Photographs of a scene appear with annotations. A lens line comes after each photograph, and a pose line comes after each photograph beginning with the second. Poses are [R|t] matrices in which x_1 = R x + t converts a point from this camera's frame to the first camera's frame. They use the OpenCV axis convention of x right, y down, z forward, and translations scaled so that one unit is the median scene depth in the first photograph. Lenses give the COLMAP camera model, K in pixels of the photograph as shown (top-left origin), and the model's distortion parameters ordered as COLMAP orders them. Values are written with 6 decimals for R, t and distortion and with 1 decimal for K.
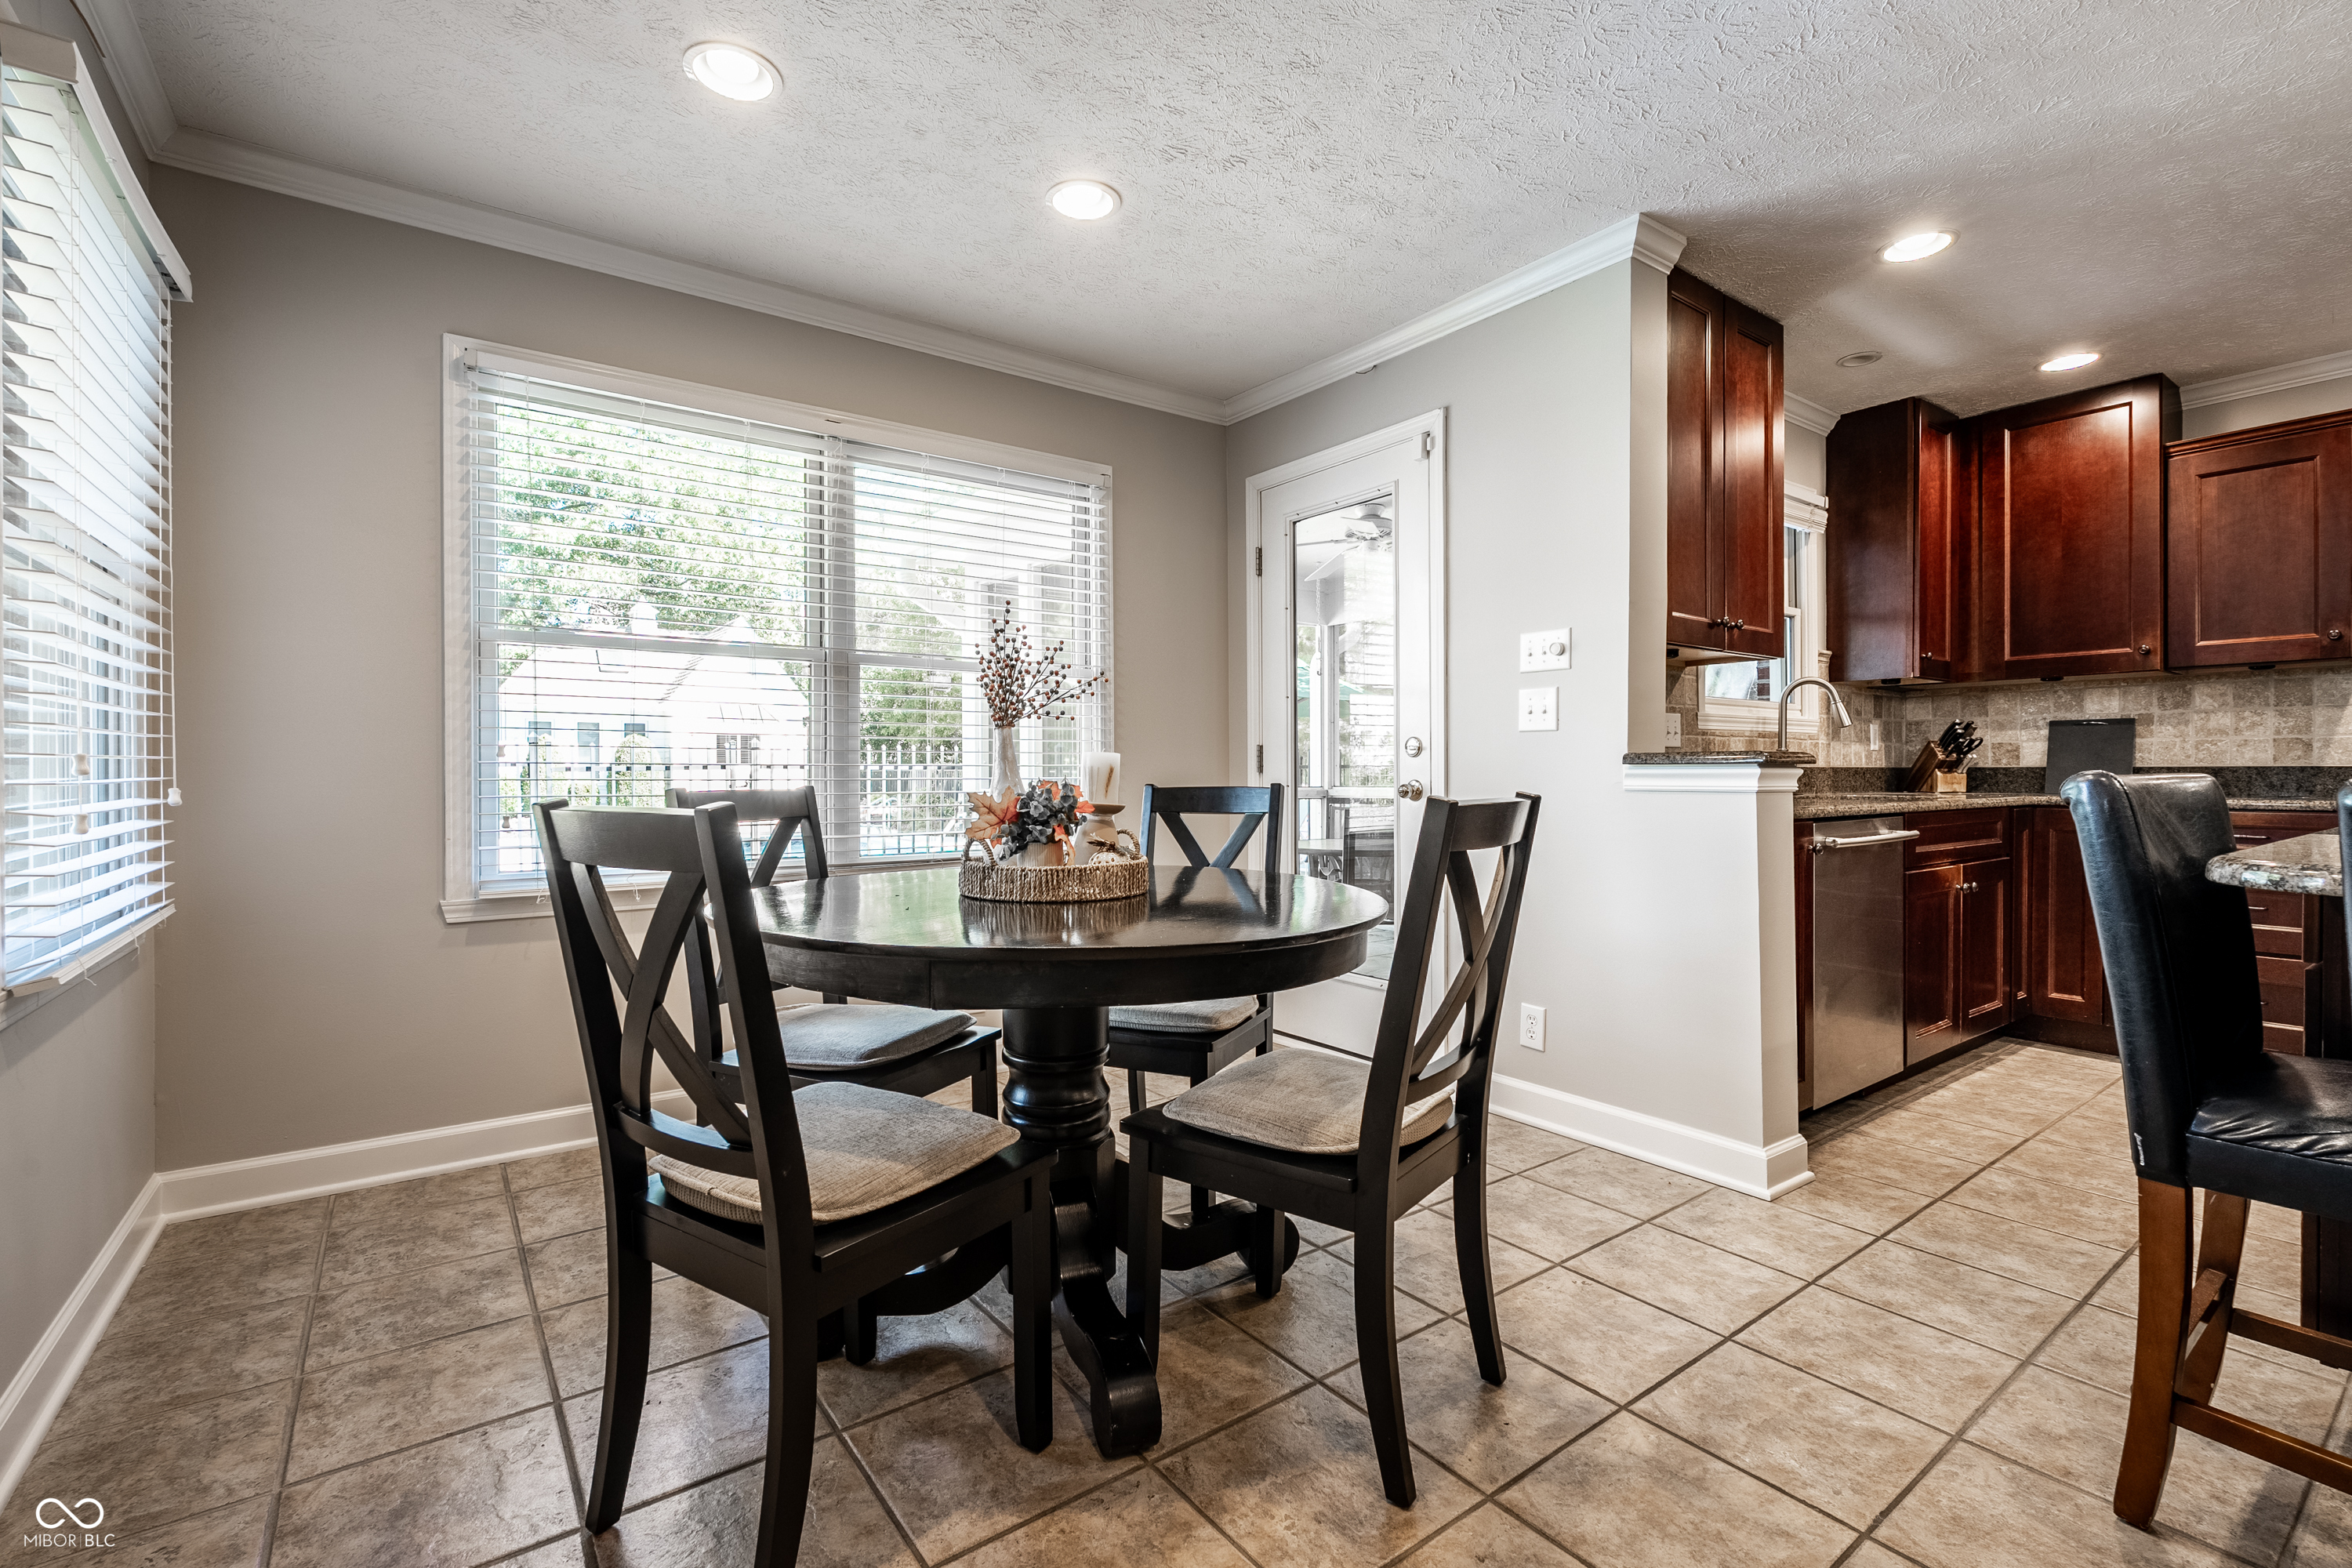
lens RADIAL K [[1037.6, 0, 1172.3], [0, 1037.6, 778.0], [0, 0, 1]] dist [-0.003329, -0.000533]
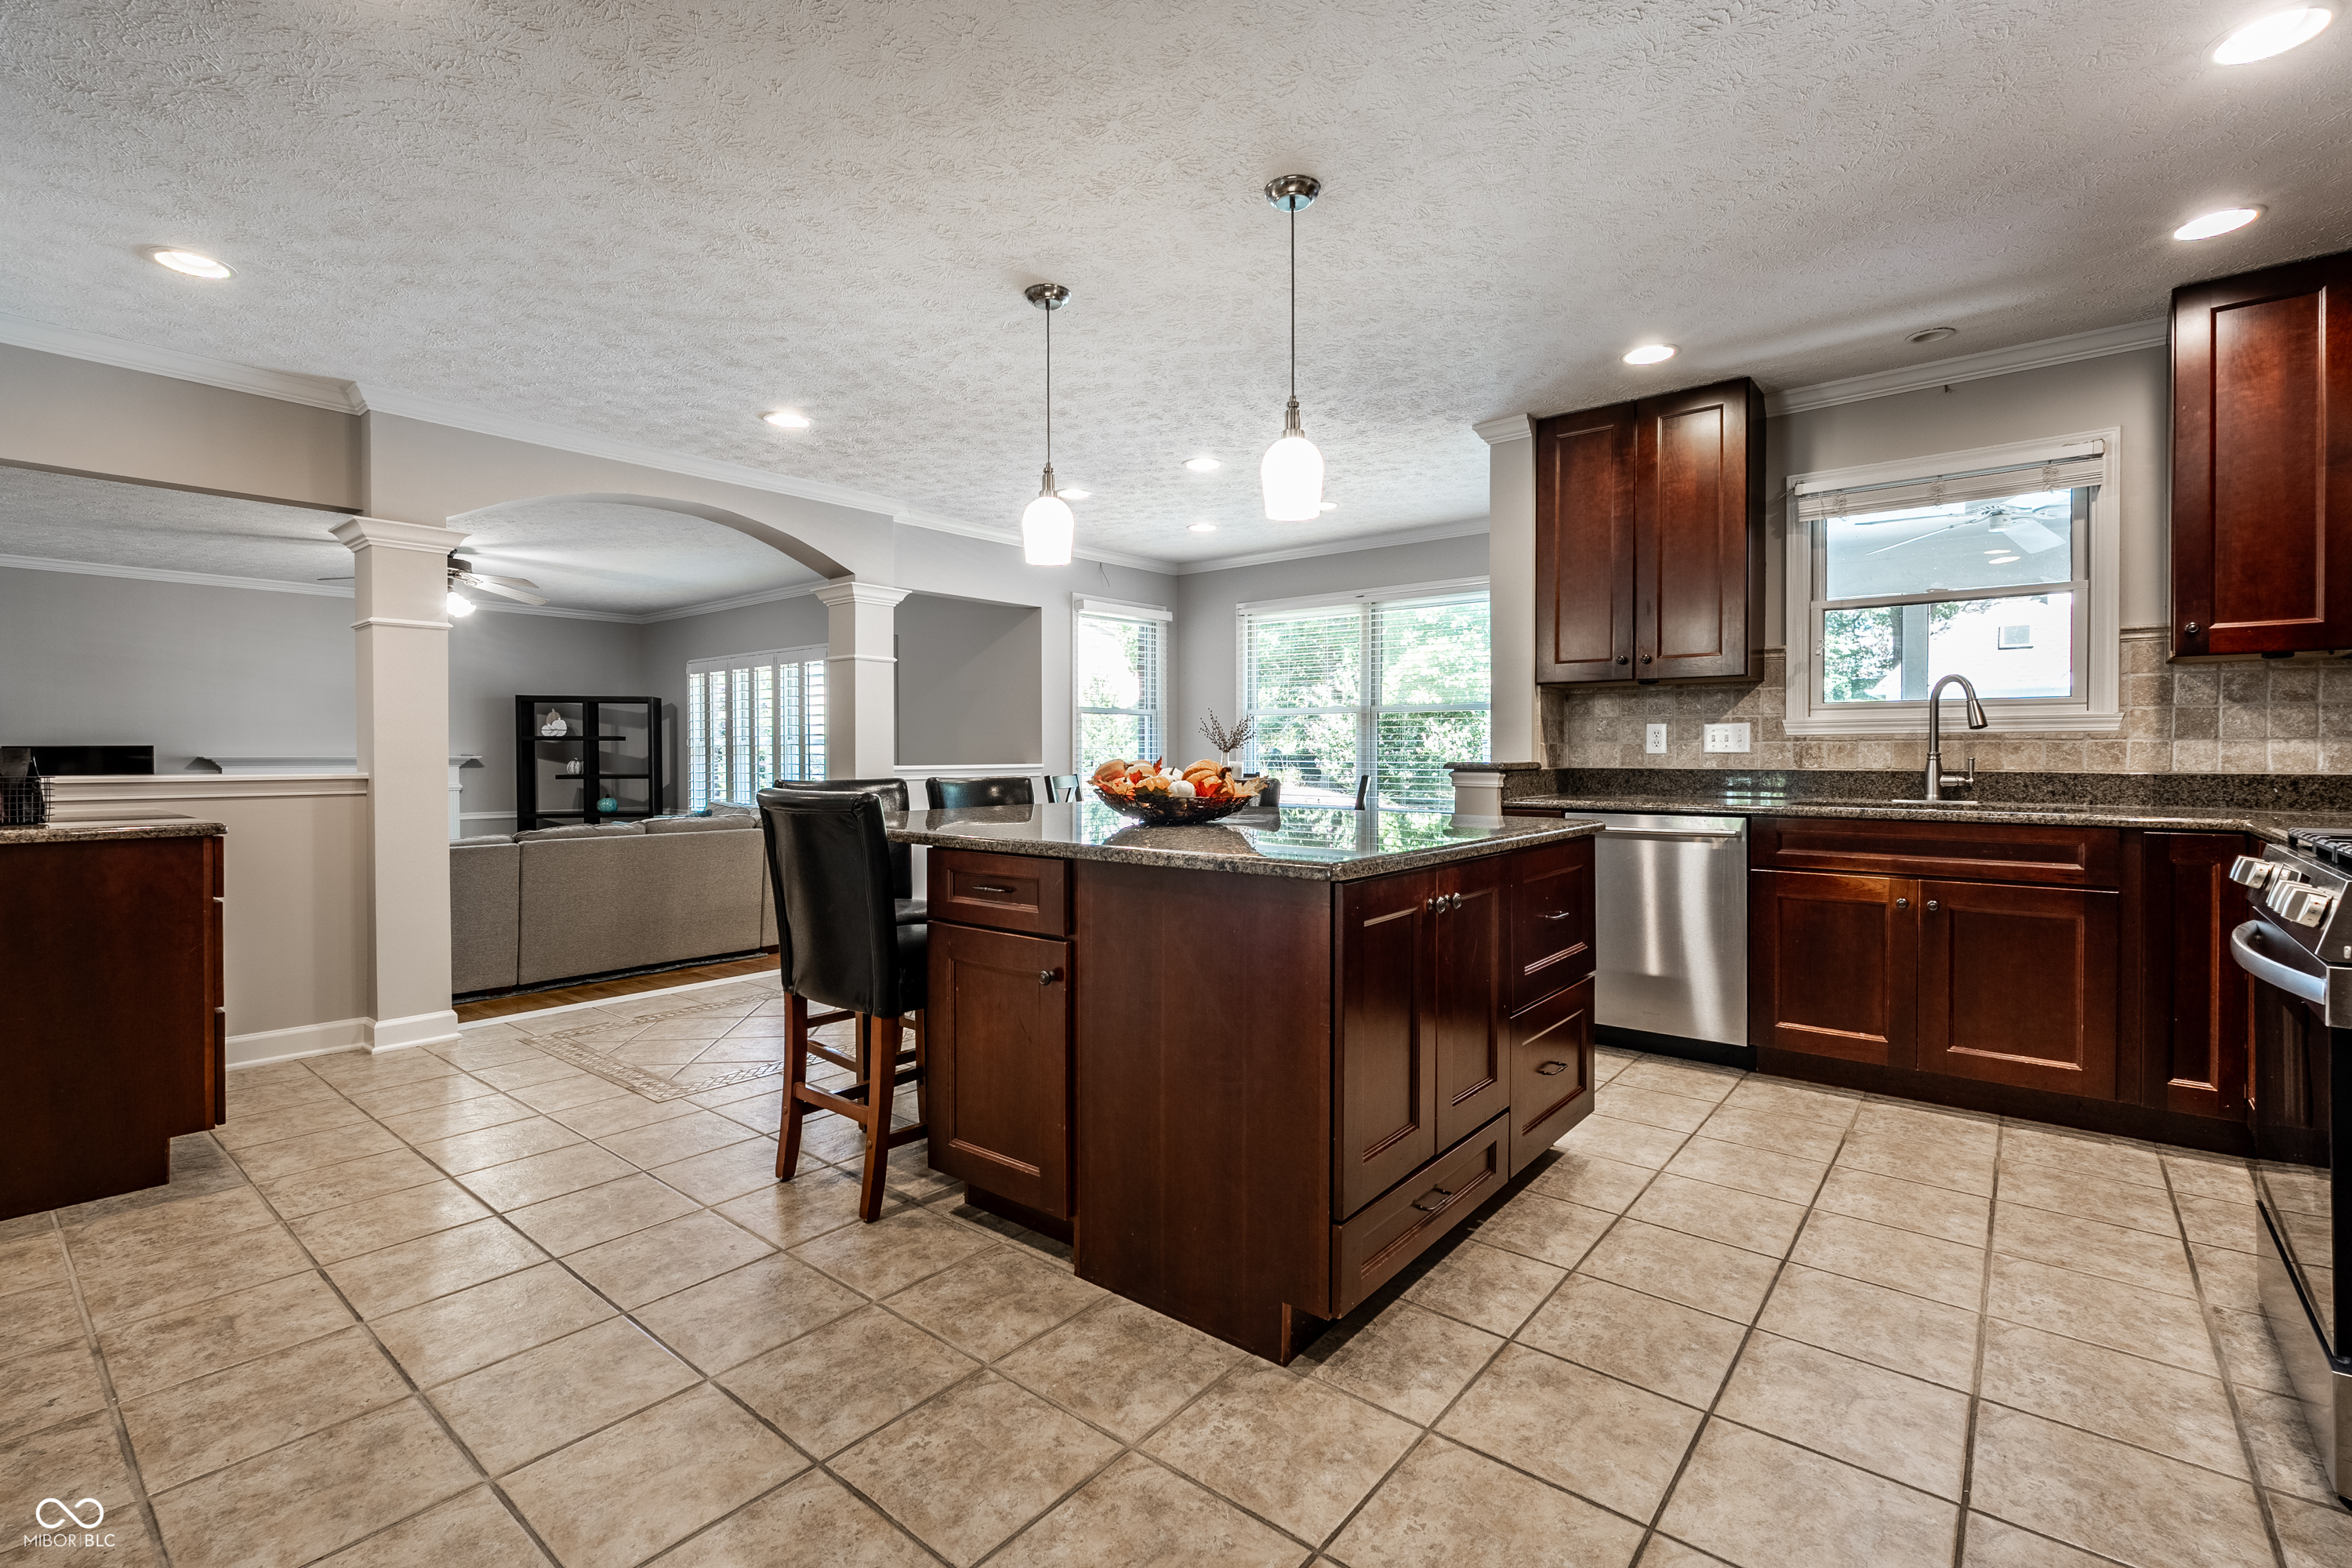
lens RADIAL K [[1051.3, 0, 1168.0], [0, 1051.3, 765.3], [0, 0, 1]] dist [-0.002035, 0.000350]
pose [[0.244272, 0.012759, -0.969623, 1.405072], [-0.004747, 0.999917, 0.011962, -0.025675], [0.969695, 0.001680, 0.244313, 0.102665]]
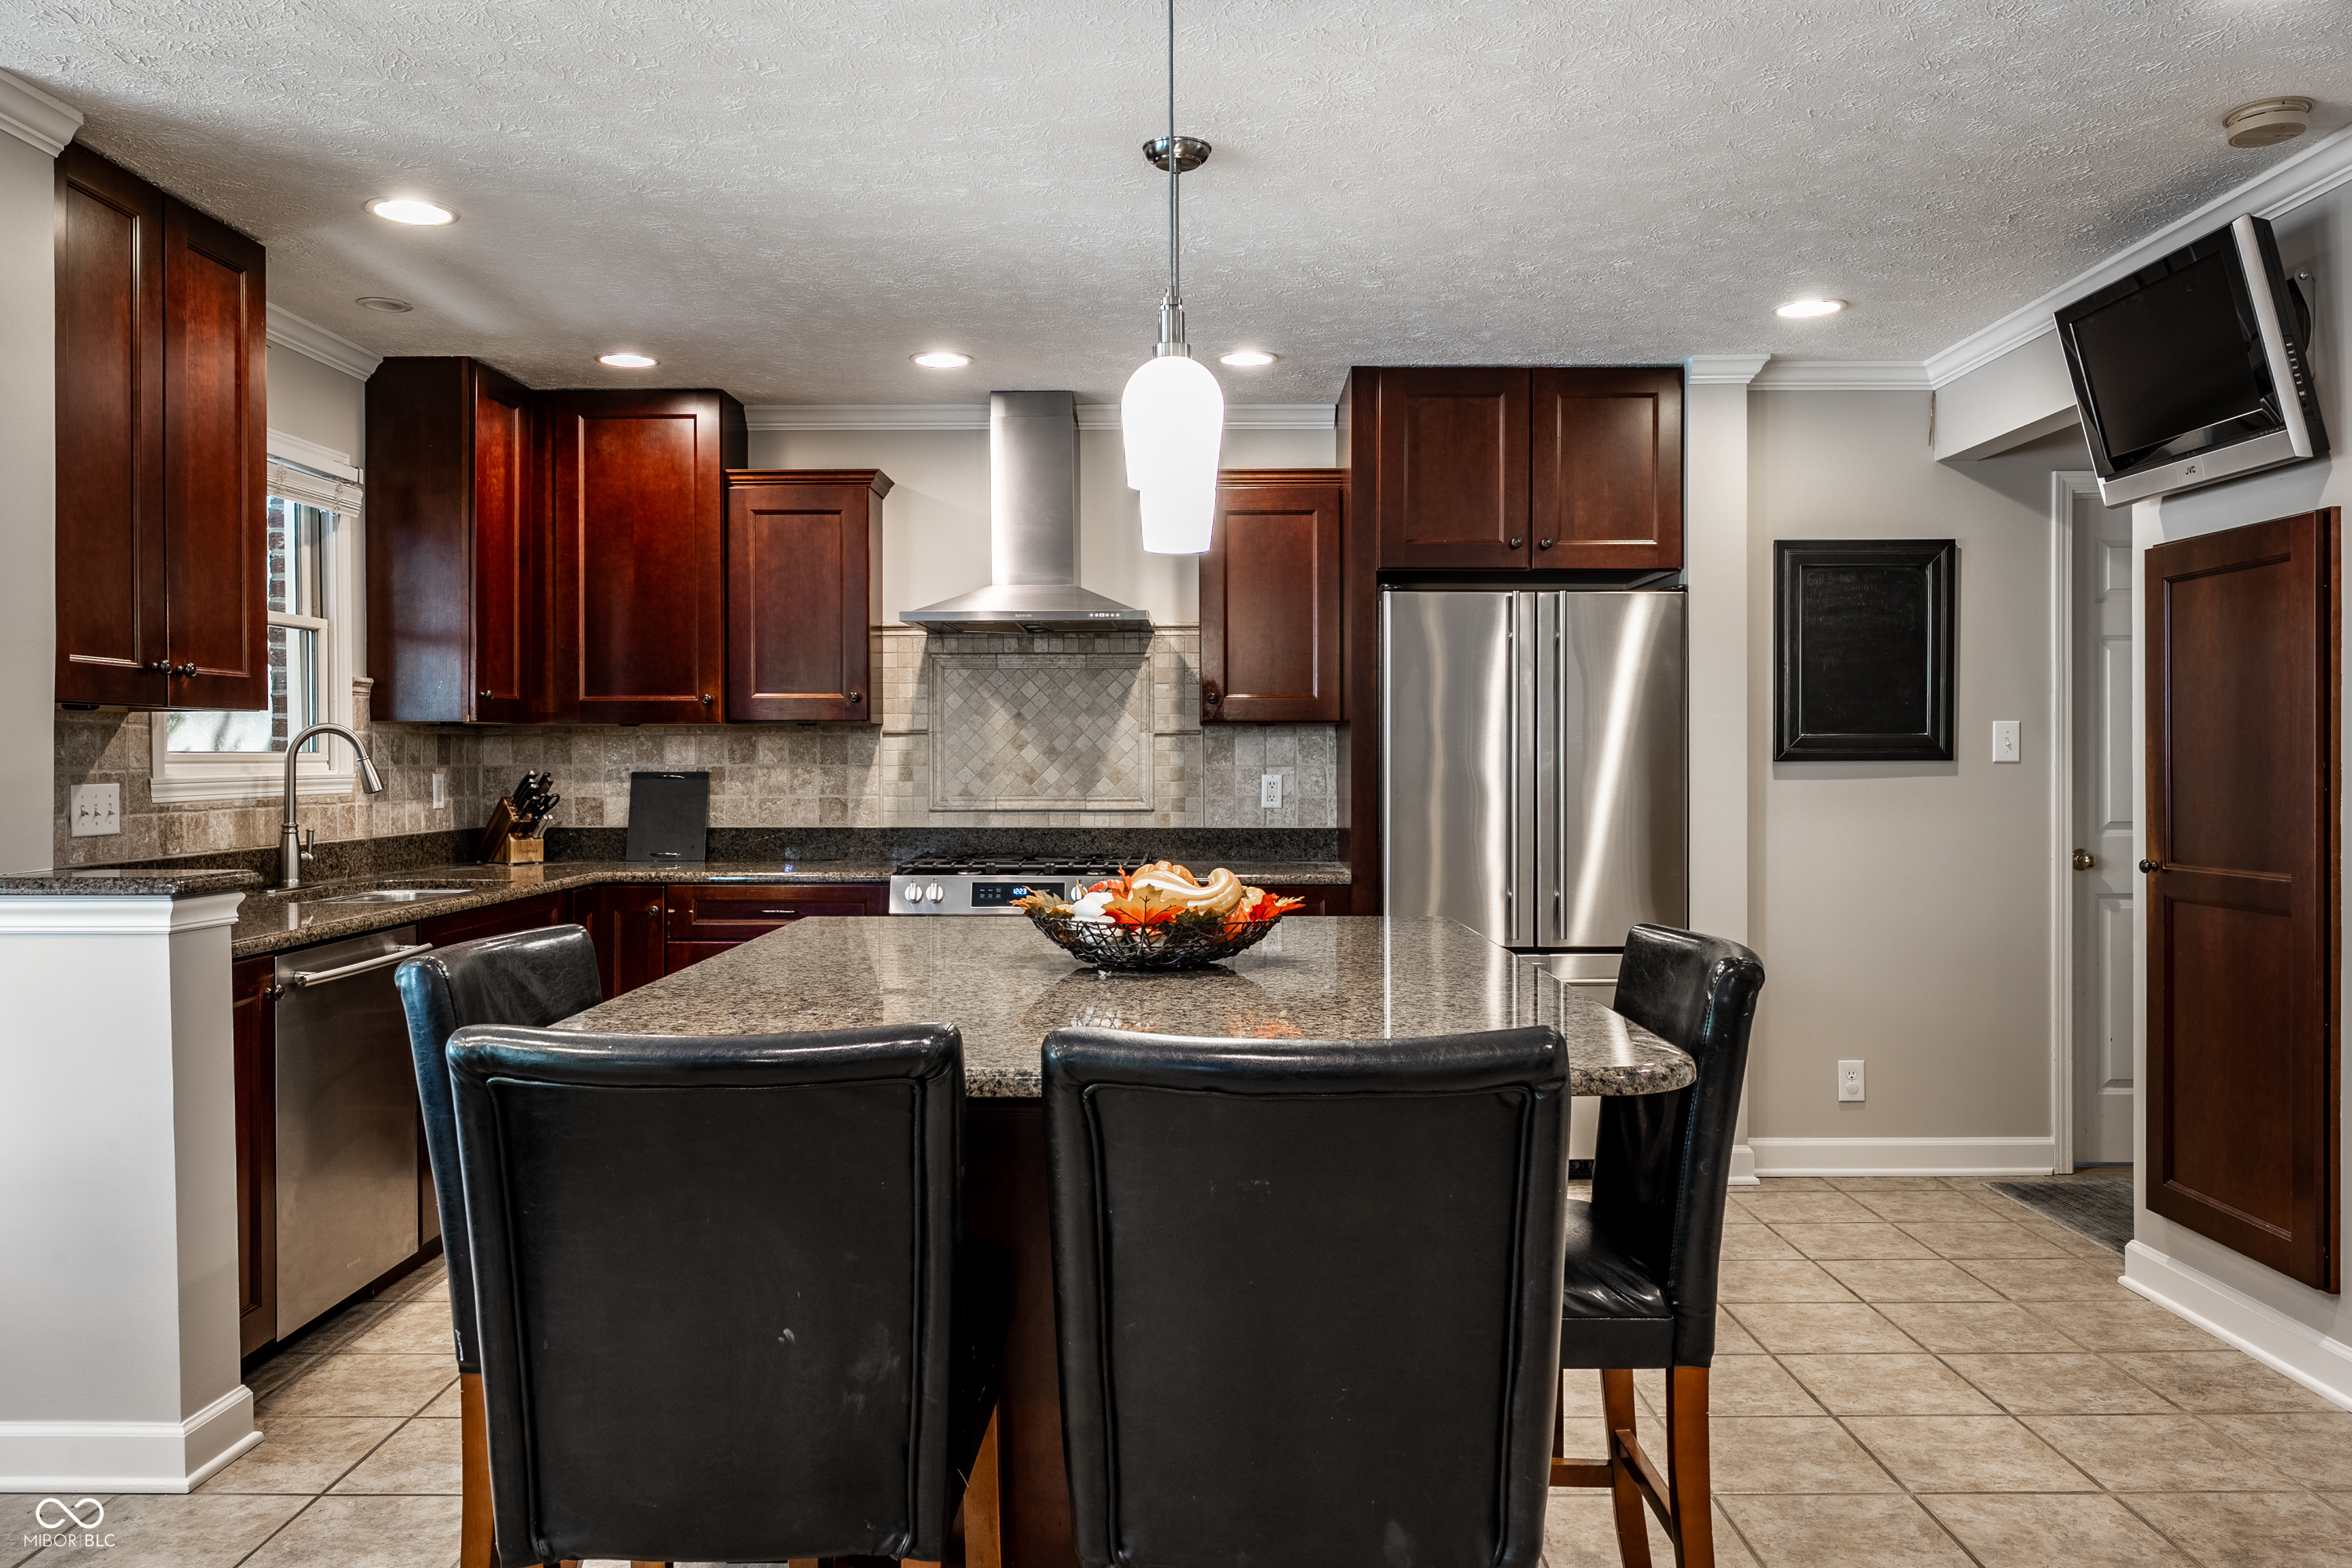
lens RADIAL K [[1682.5, 0, 1183.8], [0, 1682.5, 762.7], [0, 0, 1]] dist [0.000695, 0.001166]
pose [[0.591521, -0.002281, 0.806287, 0.023610], [0.005343, 0.999985, -0.001091, -0.068401], [-0.806272, 0.004953, 0.591524, -0.182458]]
